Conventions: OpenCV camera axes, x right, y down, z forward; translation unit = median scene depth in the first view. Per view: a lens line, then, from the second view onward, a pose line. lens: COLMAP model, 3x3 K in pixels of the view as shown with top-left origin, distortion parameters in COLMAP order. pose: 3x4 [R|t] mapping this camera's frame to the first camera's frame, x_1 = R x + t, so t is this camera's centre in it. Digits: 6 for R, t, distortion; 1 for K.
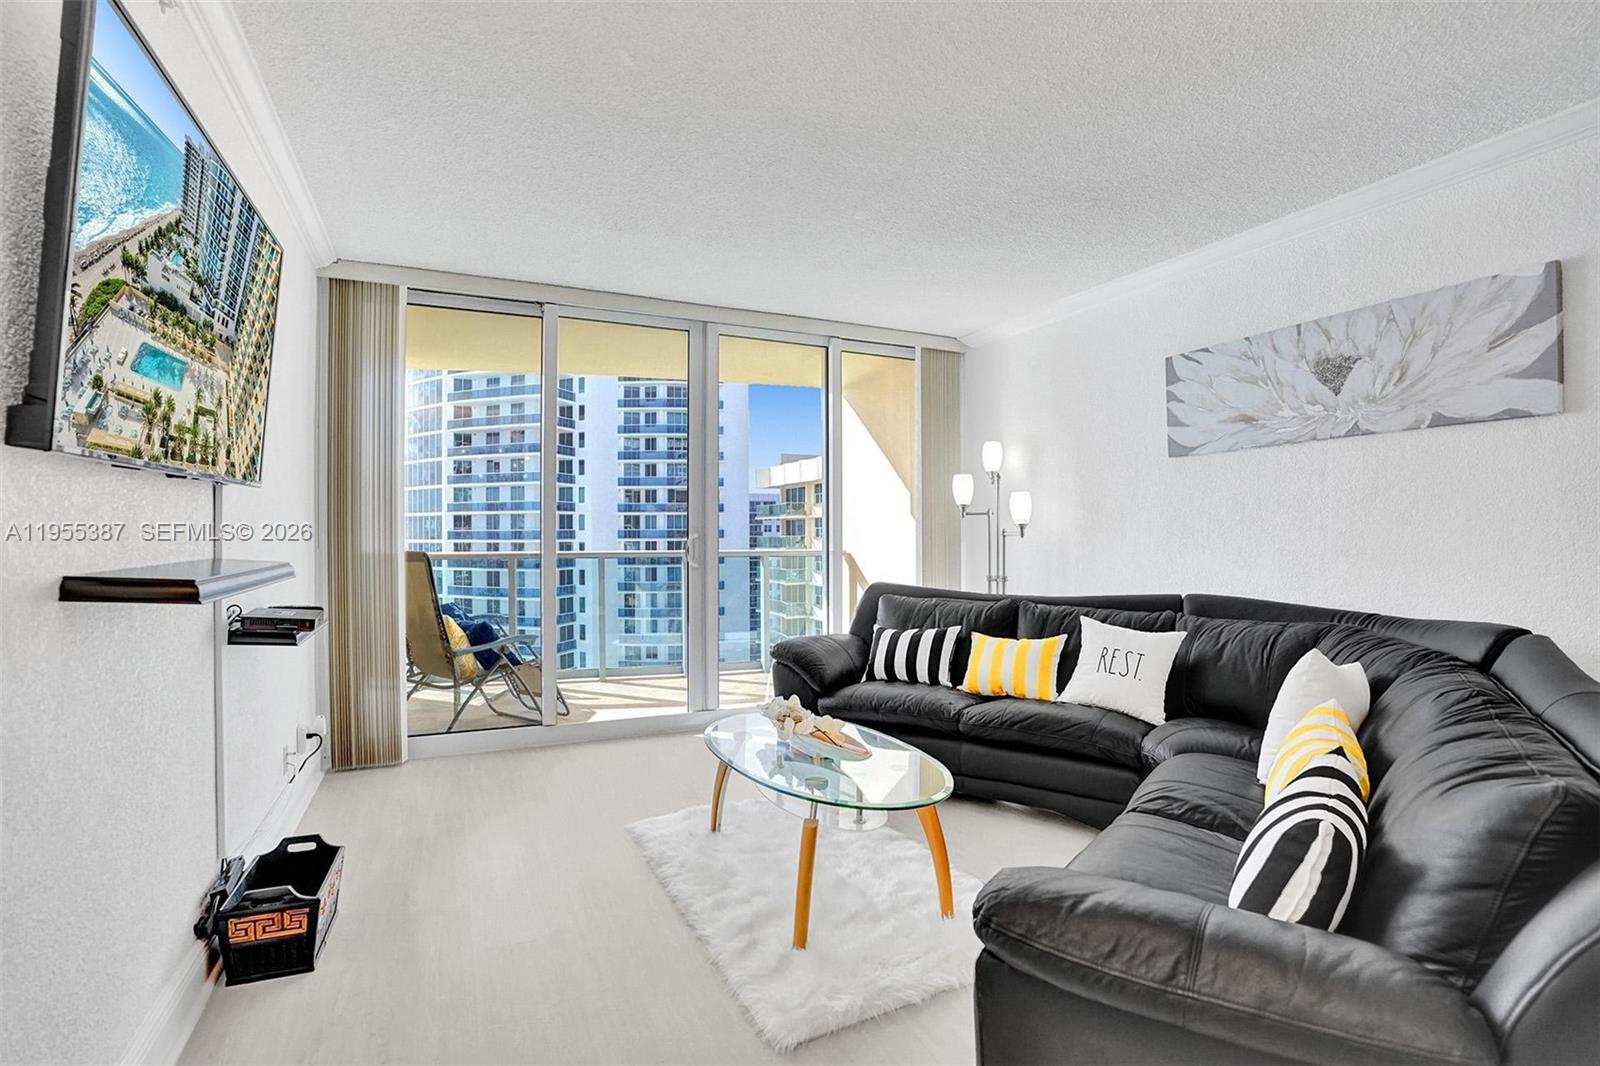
lens RADIAL K [[754.1, 0, 811.6], [0, 754.1, 535.4], [0, 0, 1]] dist [-0.037502, 0.000695]
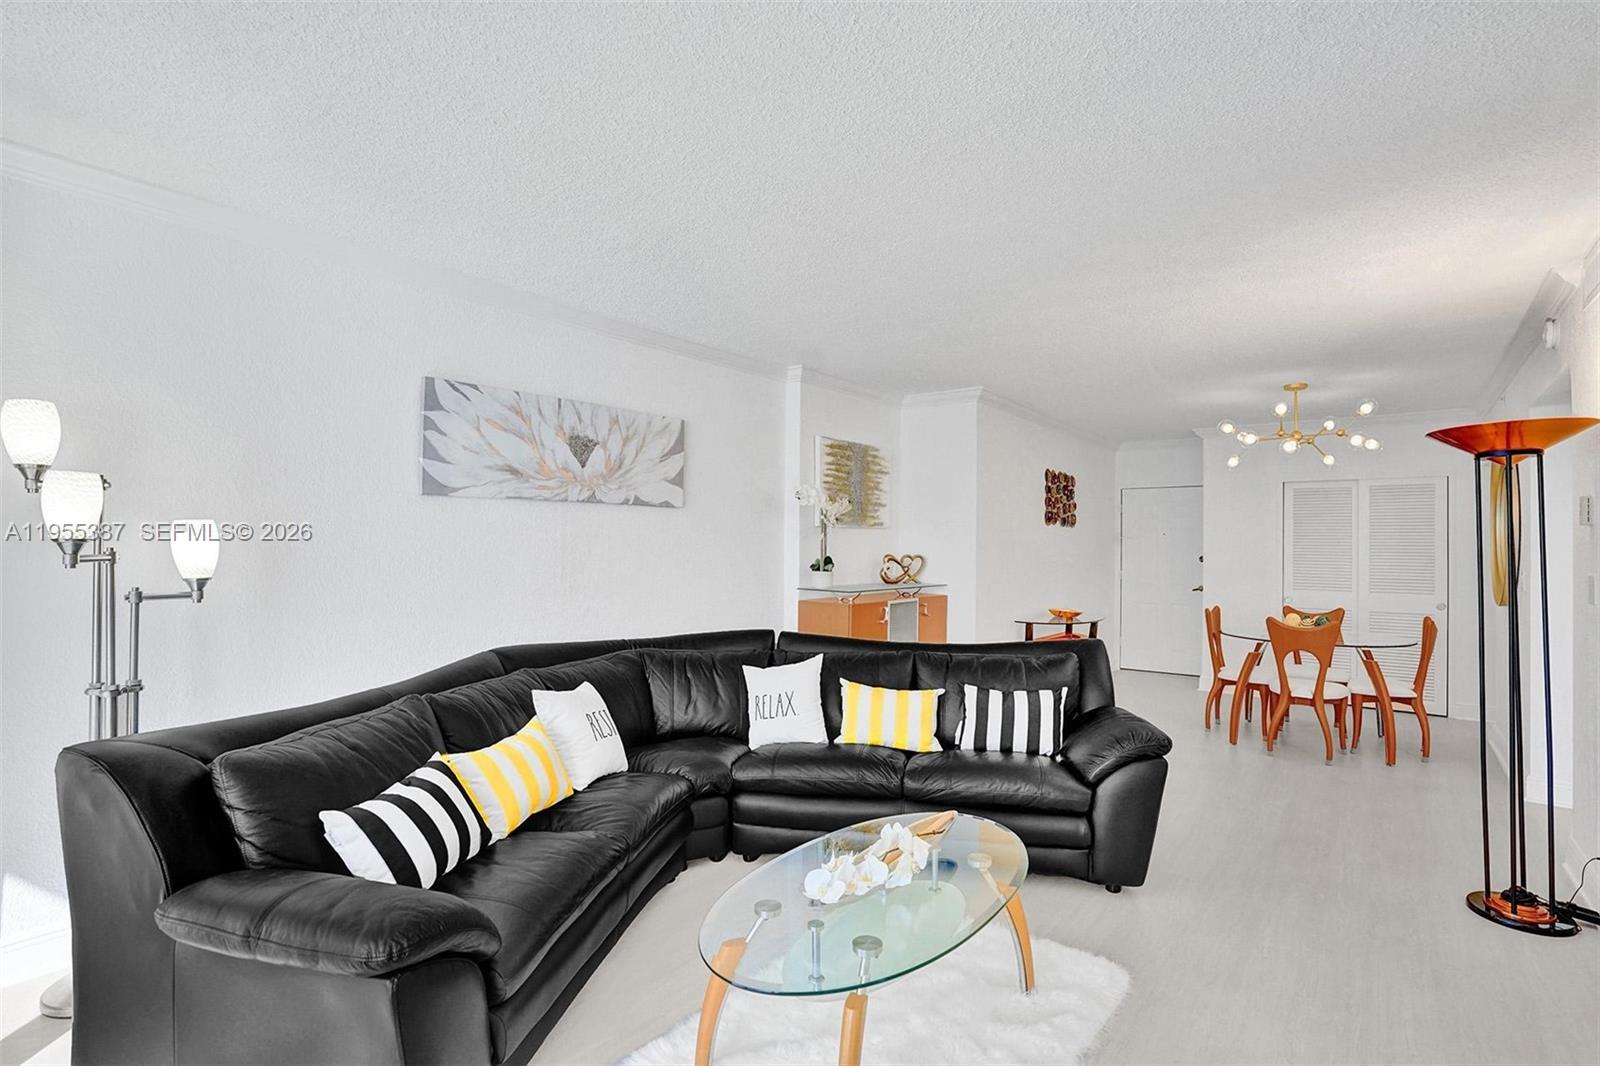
lens RADIAL K [[754.1, 0, 811.6], [0, 754.1, 535.4], [0, 0, 1]] dist [-0.037502, 0.000695]
pose [[-0.444868, 0.009143, 0.895549, -0.473844], [-0.009331, 0.999846, -0.014843, -0.049935], [-0.895548, -0.014959, -0.444714, 0.984771]]
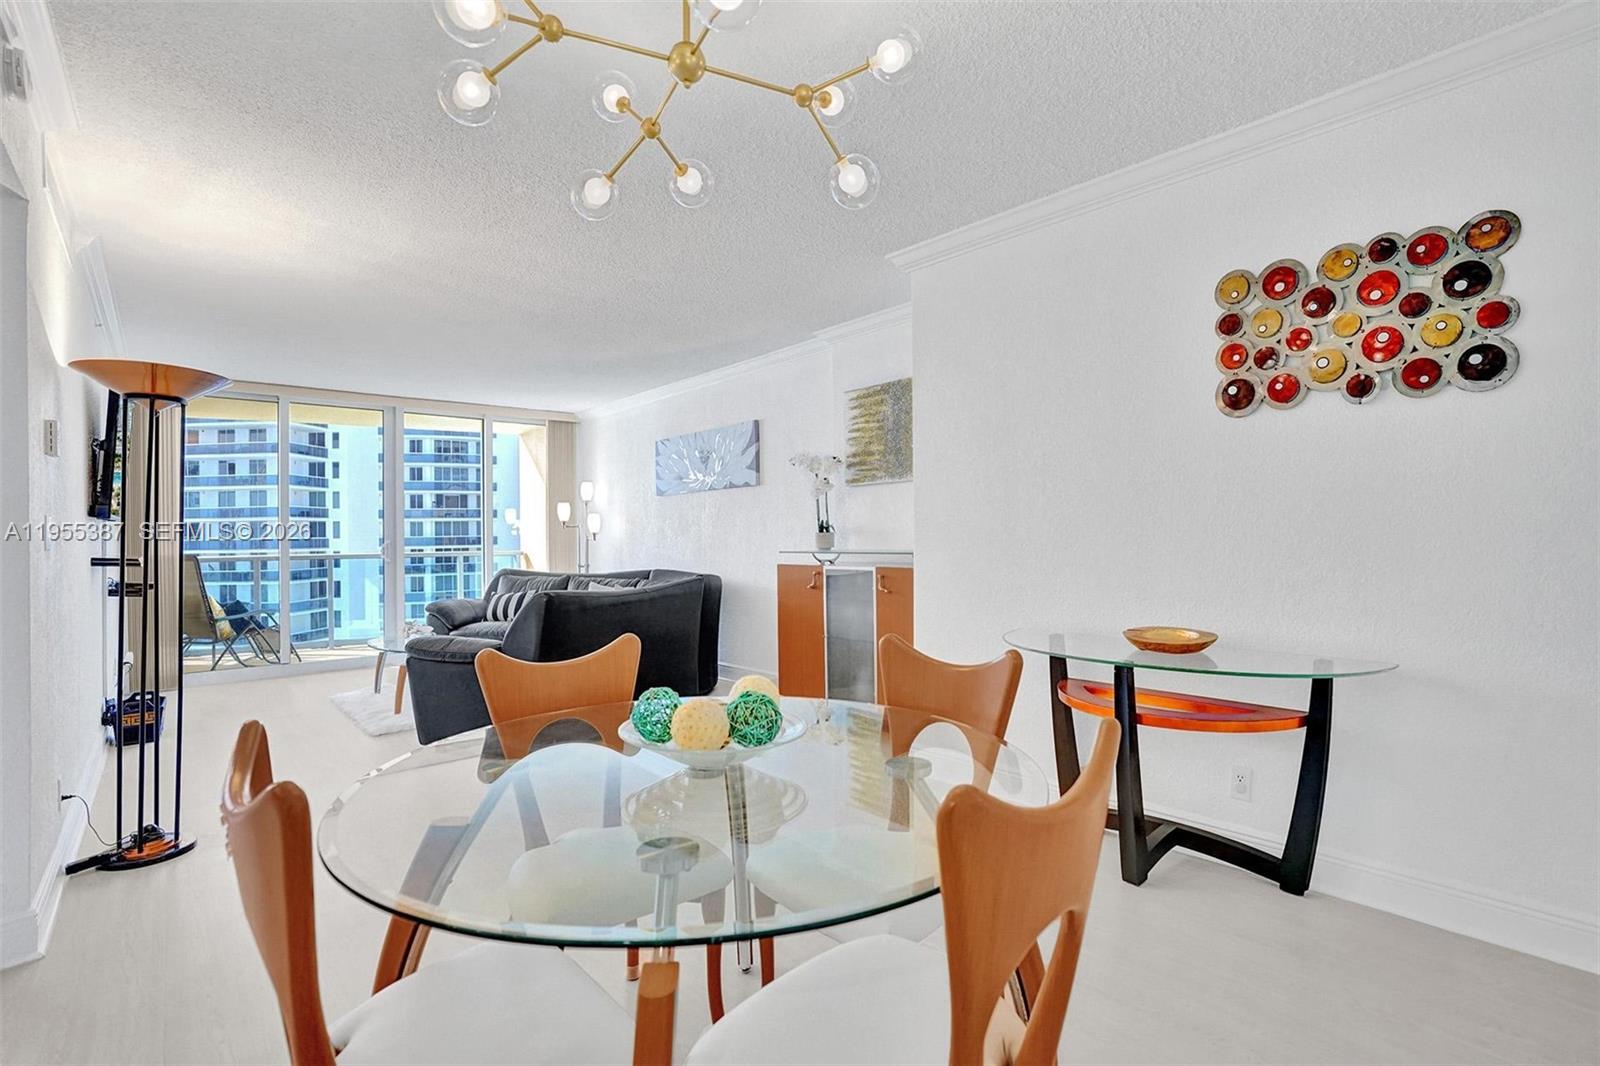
lens RADIAL K [[764.9, 0, 838.9], [0, 764.9, 541.8], [0, 0, 1]] dist [-0.049286, 0.000061]
pose [[0.958059, -0.012373, 0.286303, 0.368012], [0.011438, 0.999922, 0.004938, 0.004613], [-0.286342, -0.001456, 0.958127, -0.952783]]
